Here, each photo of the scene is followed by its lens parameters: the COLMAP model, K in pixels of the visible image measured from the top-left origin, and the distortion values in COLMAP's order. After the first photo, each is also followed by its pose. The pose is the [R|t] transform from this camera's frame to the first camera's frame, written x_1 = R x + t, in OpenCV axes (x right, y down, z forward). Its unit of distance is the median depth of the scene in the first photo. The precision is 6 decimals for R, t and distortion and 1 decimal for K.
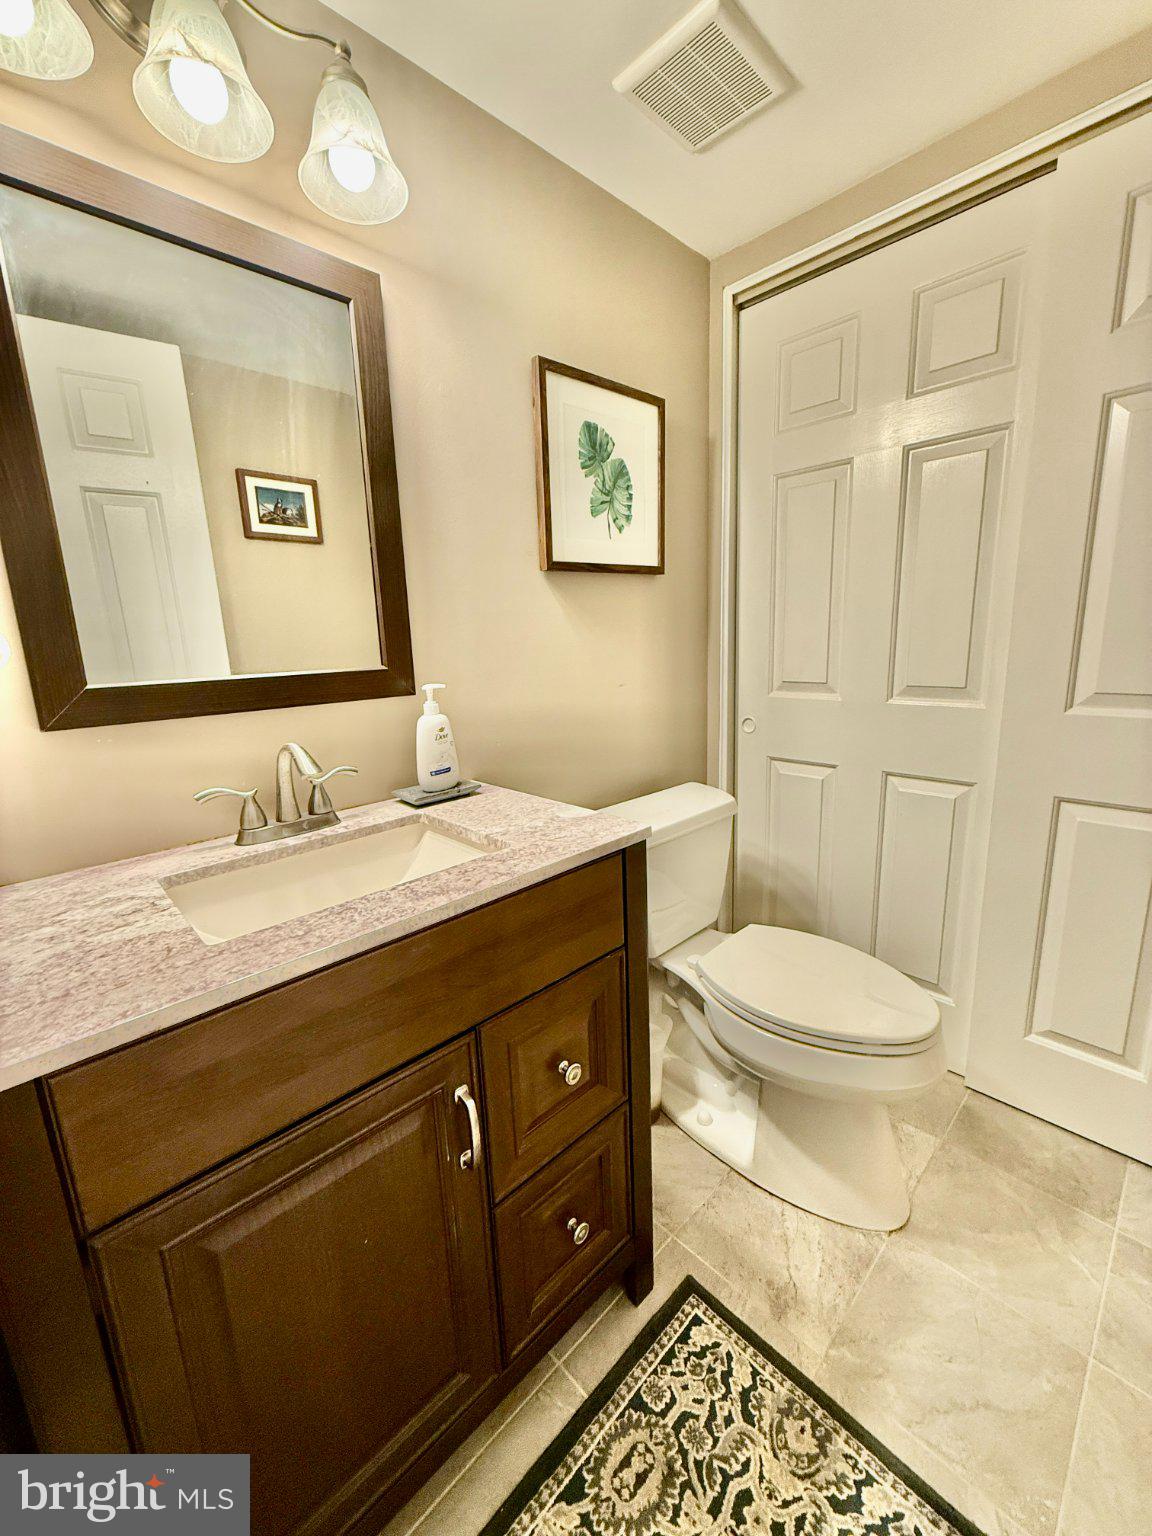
lens RADIAL K [[609.6, 0, 576.0], [0, 609.6, 763.3], [0, 0, 1]] dist [-0.000537, 0.000493]
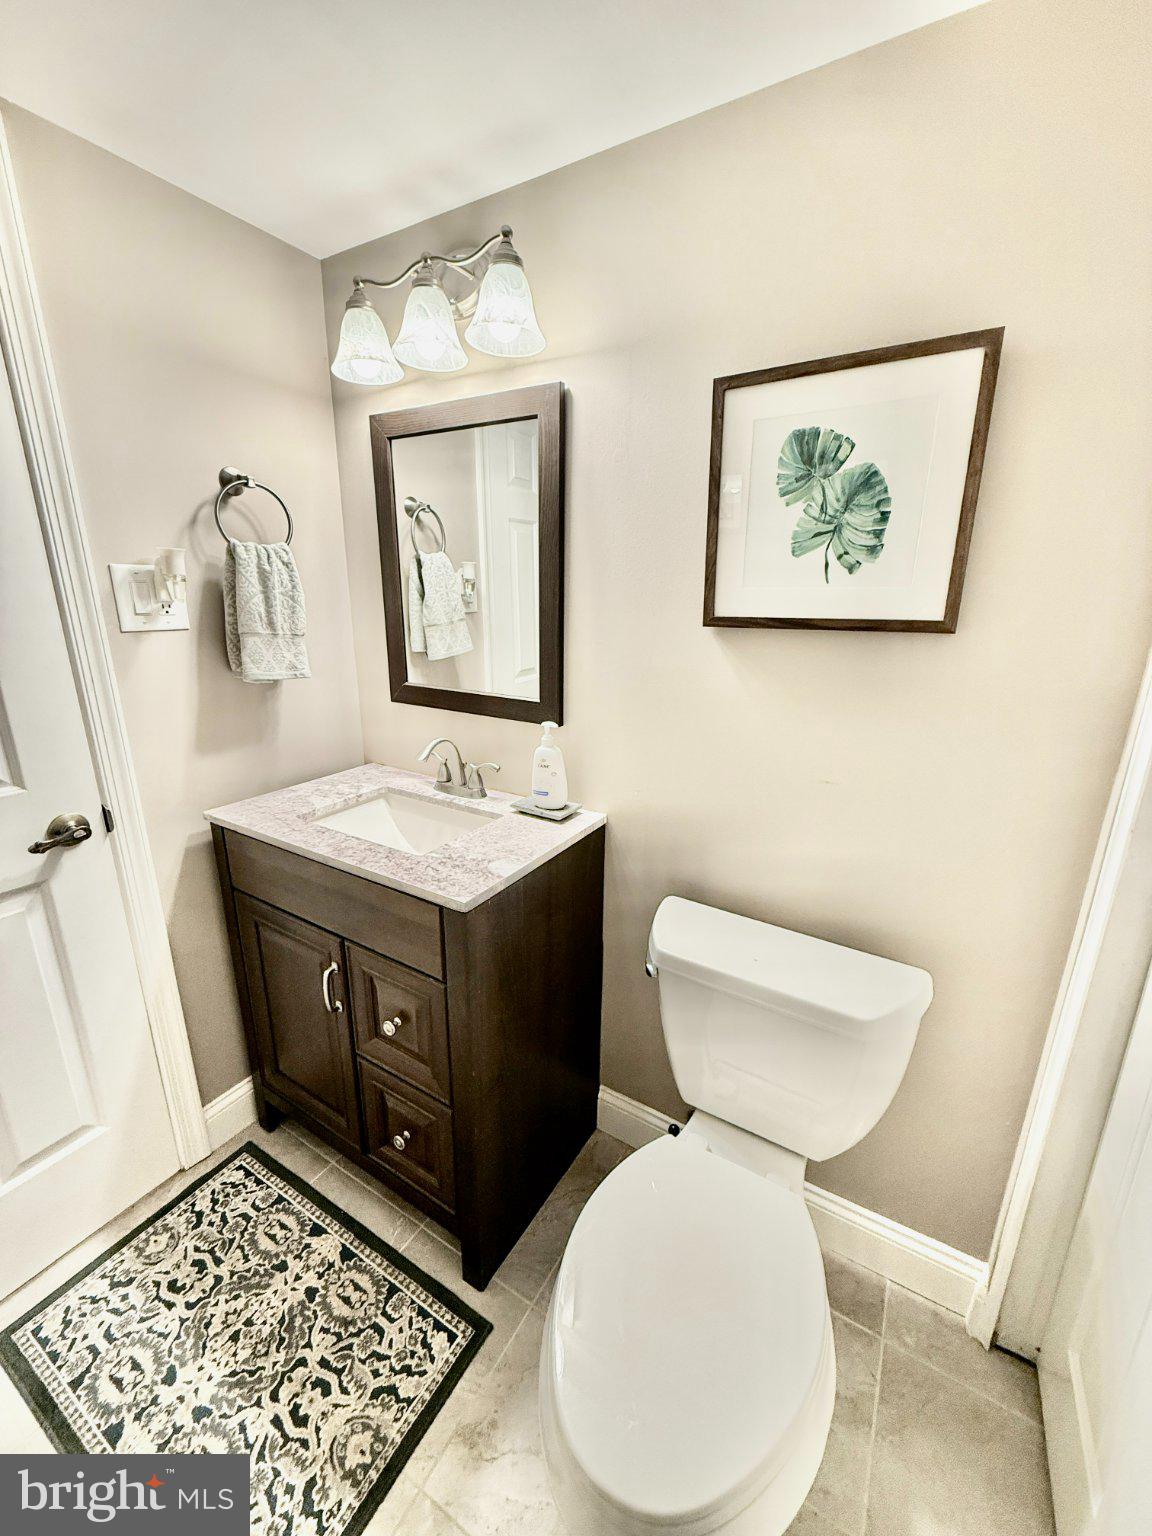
lens RADIAL K [[609.6, 0, 578.9], [0, 609.6, 763.1], [0, 0, 1]] dist [-0.000537, 0.000493]
pose [[0.261541, 0.305899, -0.915436, 1.032368], [-0.223092, 0.941925, 0.251013, -0.422159], [0.939056, 0.138576, 0.314596, 0.791041]]
